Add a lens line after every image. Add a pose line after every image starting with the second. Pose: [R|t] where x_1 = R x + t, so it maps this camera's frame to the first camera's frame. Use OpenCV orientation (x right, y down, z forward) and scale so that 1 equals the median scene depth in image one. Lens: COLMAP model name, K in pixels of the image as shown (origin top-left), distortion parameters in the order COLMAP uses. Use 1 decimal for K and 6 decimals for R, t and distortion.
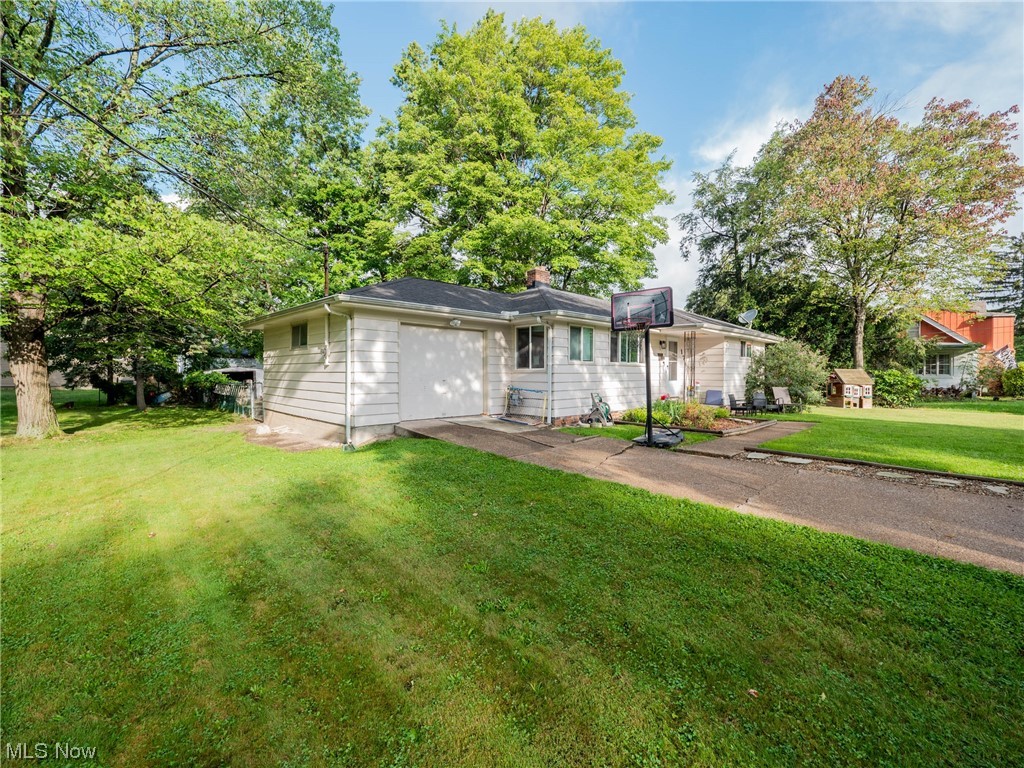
lens RADIAL K [[418.3, 0, 511.7], [0, 418.3, 379.1], [0, 0, 1]] dist [-0.000525, -0.000797]
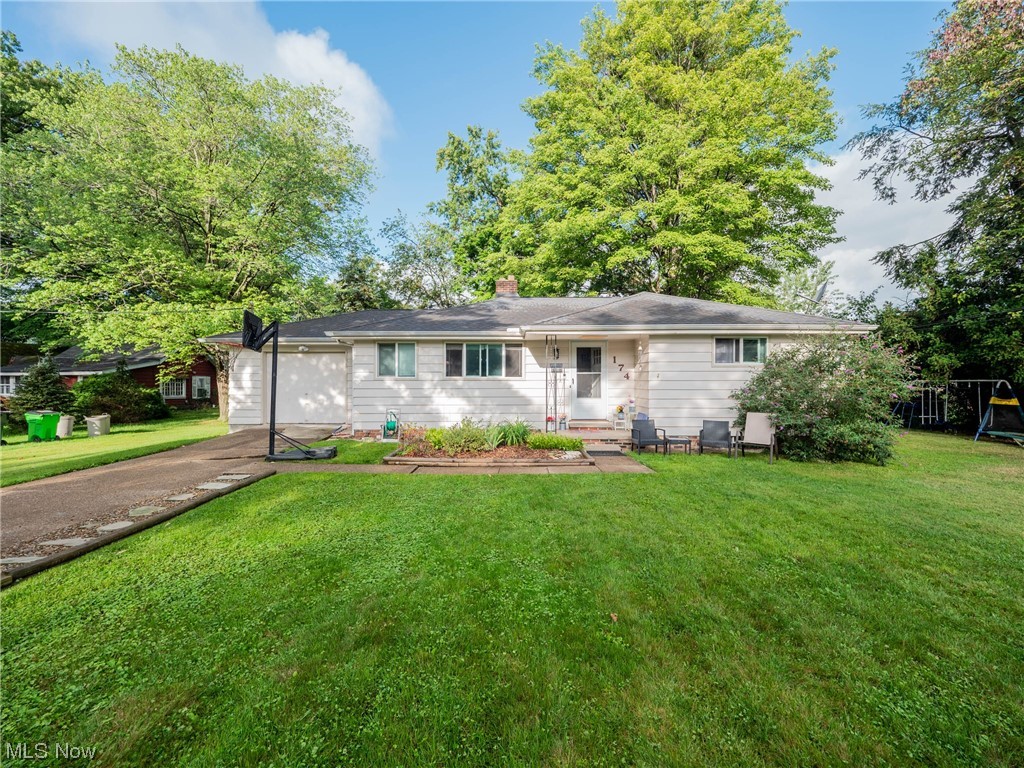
lens RADIAL K [[418.3, 0, 511.0], [0, 418.3, 385.0], [0, 0, 1]] dist [-0.000525, -0.000797]
pose [[0.694537, -0.012500, -0.719348, 1.106408], [-0.021450, 0.999045, -0.038071, 0.007040], [0.719137, 0.041871, 0.693606, 0.539107]]
